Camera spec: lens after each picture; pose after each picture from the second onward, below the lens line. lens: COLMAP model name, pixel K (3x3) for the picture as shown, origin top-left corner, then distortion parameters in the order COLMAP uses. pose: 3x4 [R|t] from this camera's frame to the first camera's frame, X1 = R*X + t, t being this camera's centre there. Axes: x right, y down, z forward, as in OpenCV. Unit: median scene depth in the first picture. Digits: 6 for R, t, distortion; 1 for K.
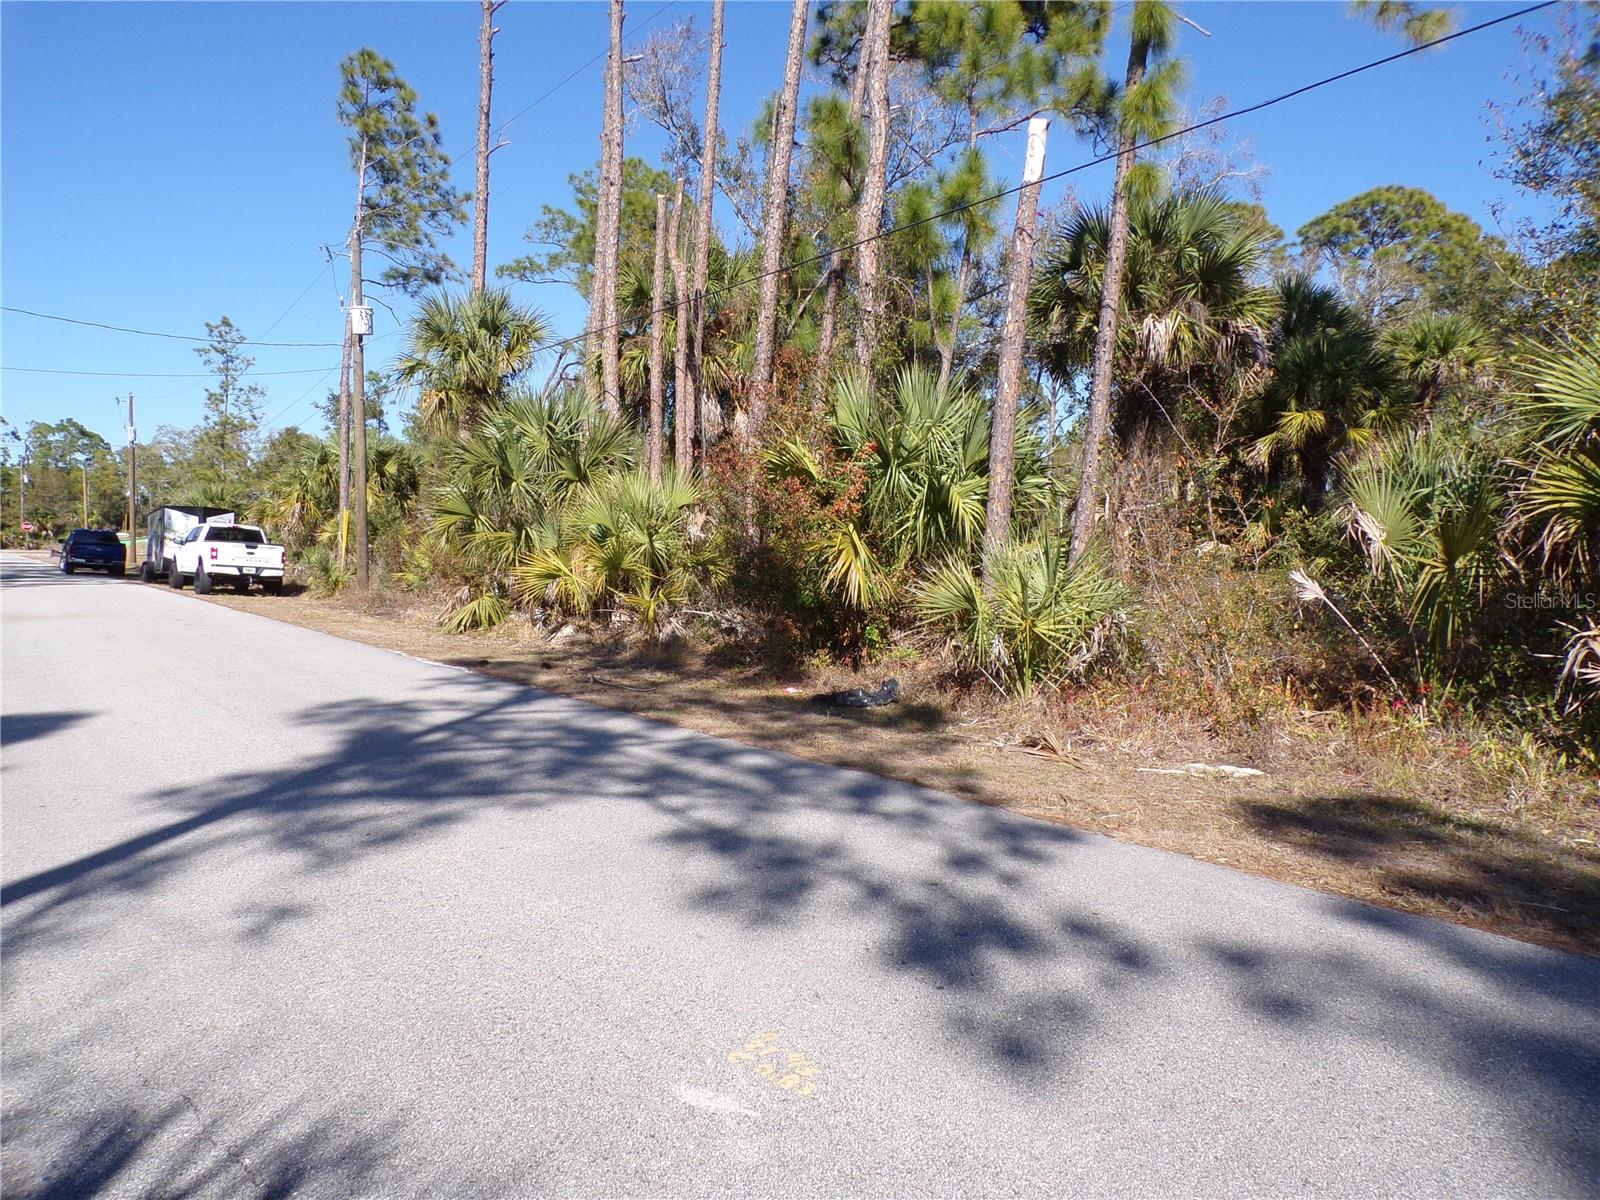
lens RADIAL K [[1075.9, 0, 797.1], [0, 1075.9, 604.3], [0, 0, 1]] dist [-0.032476, 0.035962]
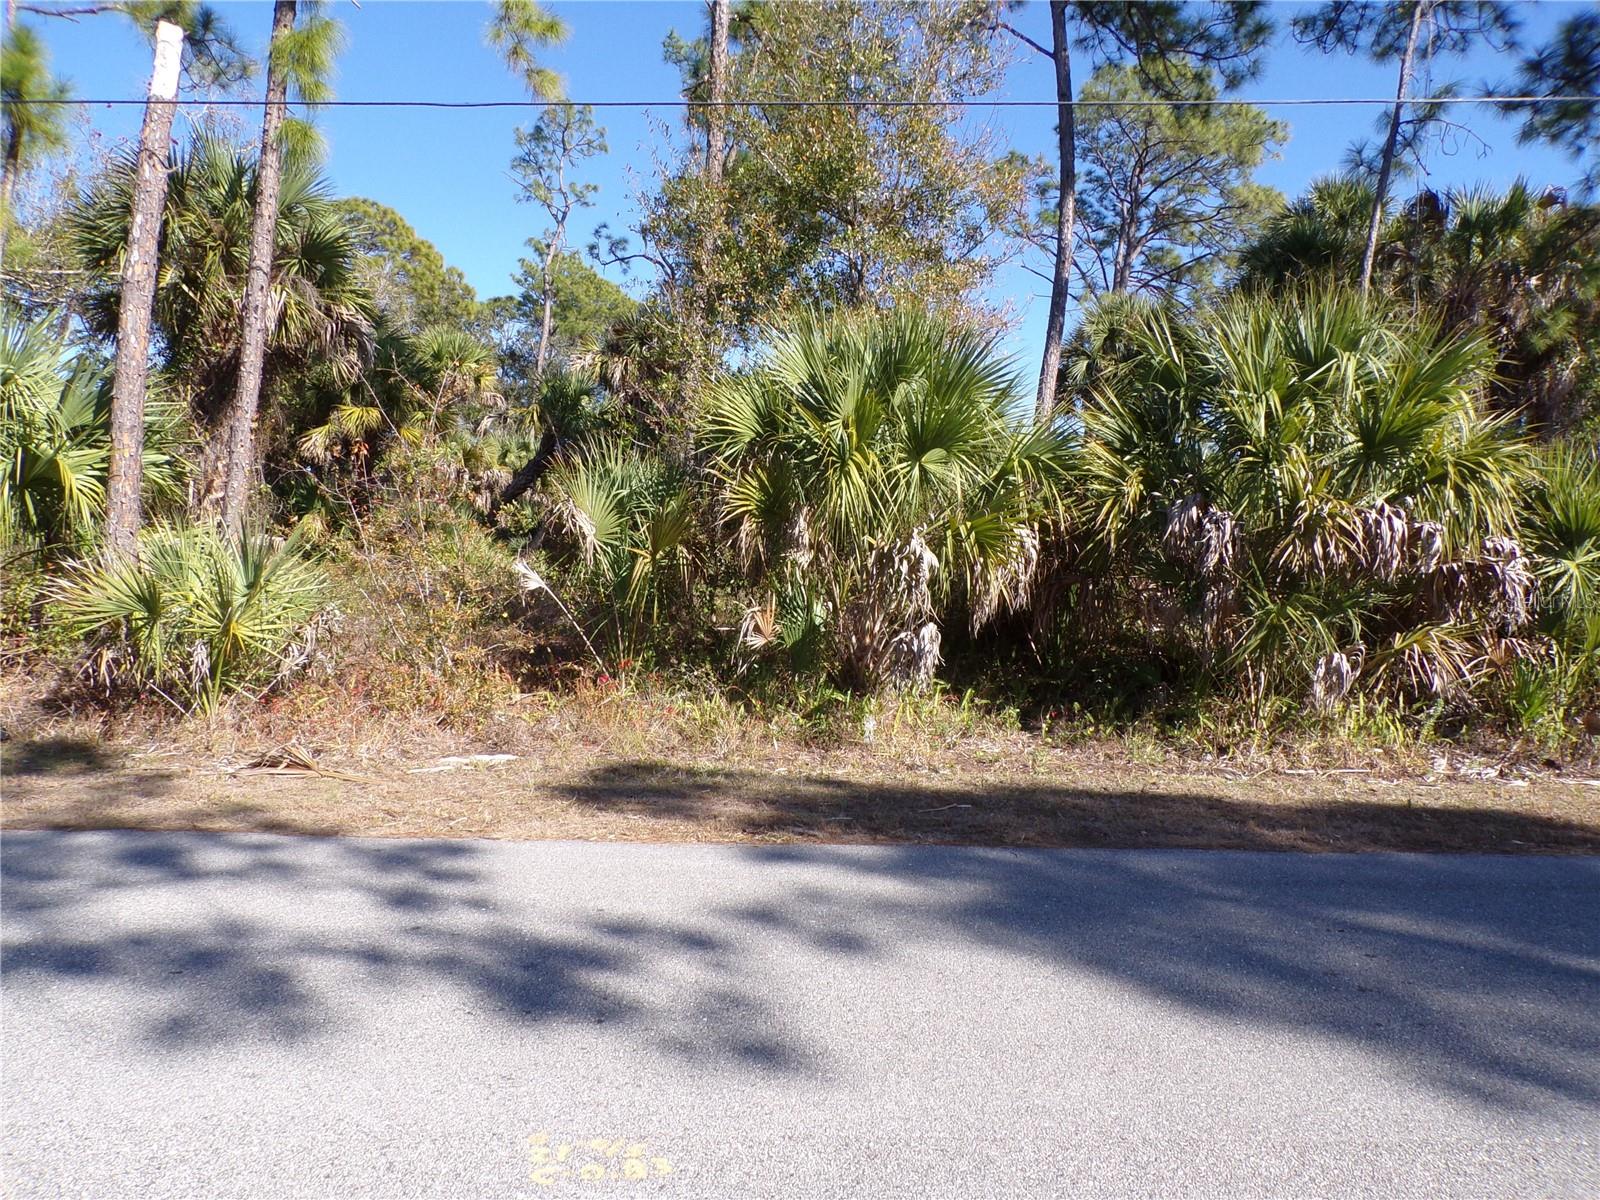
lens RADIAL K [[1075.9, 0, 797.1], [0, 1075.9, 604.3], [0, 0, 1]] dist [-0.032476, 0.035962]
pose [[0.617510, -0.035121, 0.785779, -0.097216], [0.030767, 0.999317, 0.020487, -0.001452], [-0.785961, 0.011526, 0.618168, 0.067574]]
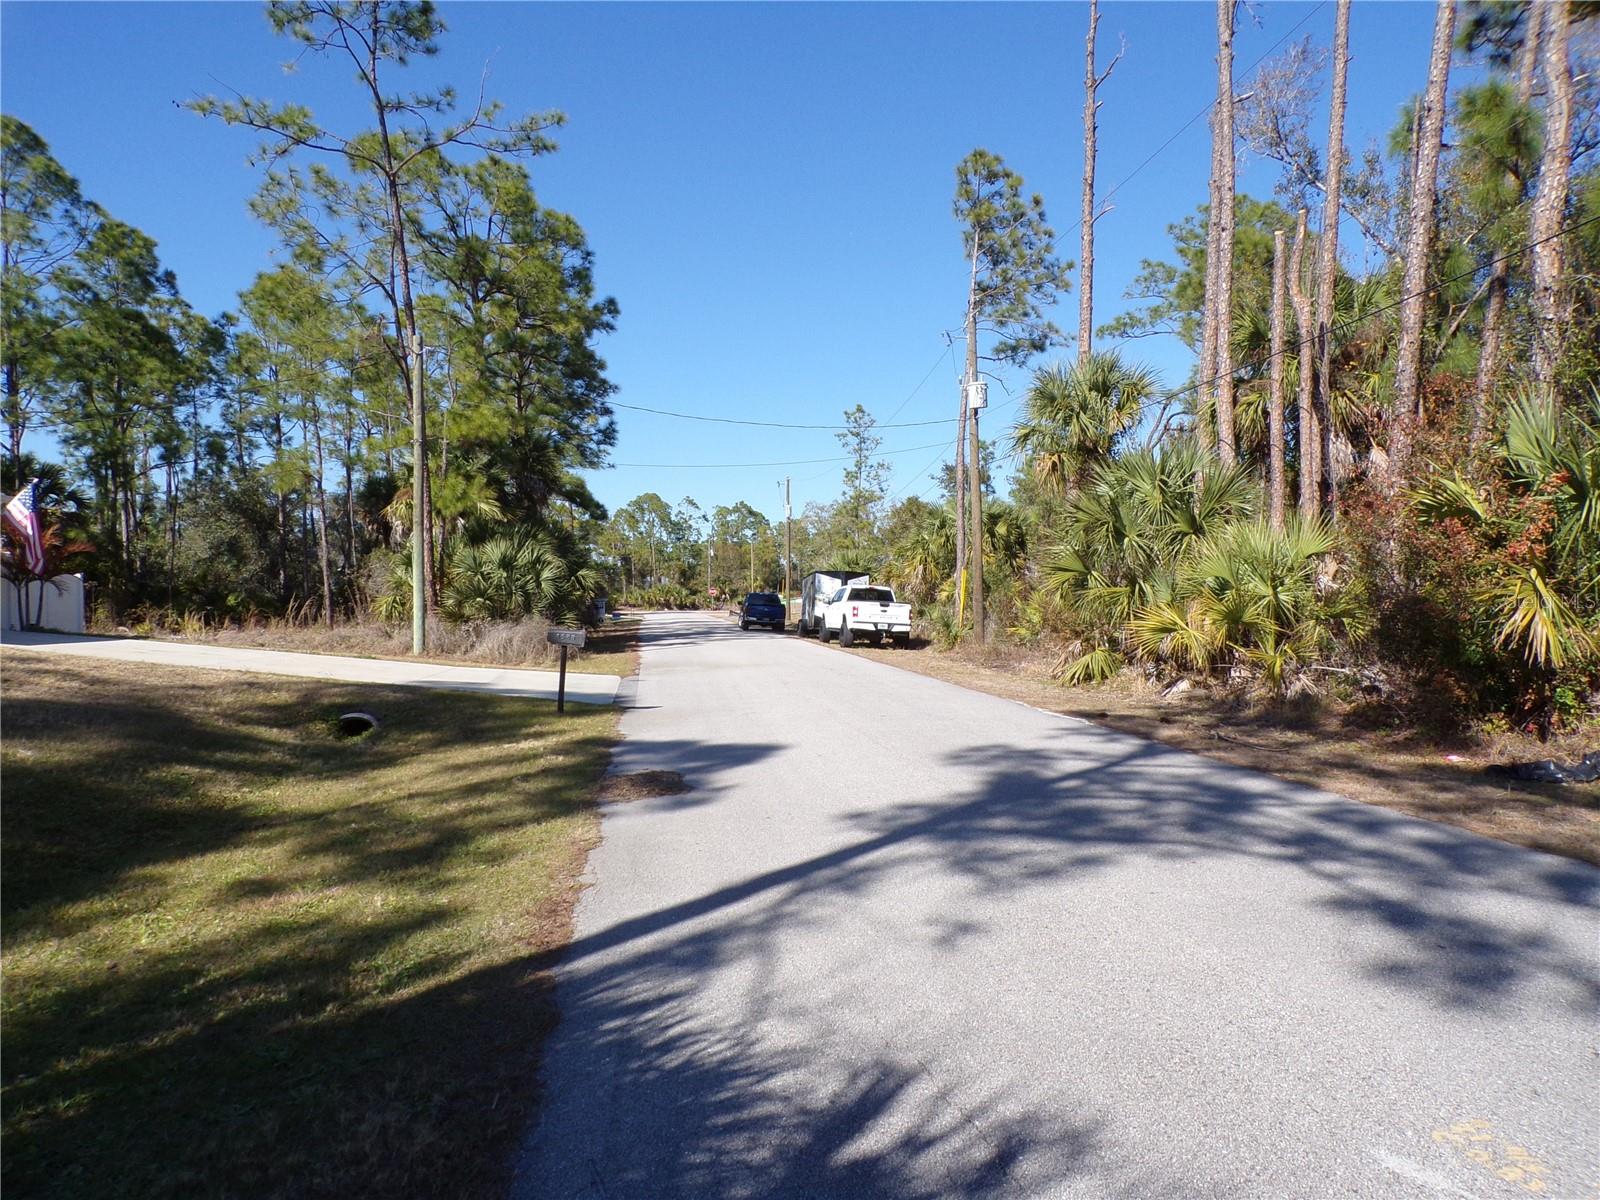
lens RADIAL K [[1075.9, 0, 797.1], [0, 1075.9, 604.3], [0, 0, 1]] dist [-0.032476, 0.035962]
pose [[0.856132, -0.017685, -0.516454, -0.009154], [-0.008170, 0.998826, -0.047747, -0.000194], [0.516692, 0.045098, 0.854983, -0.025188]]
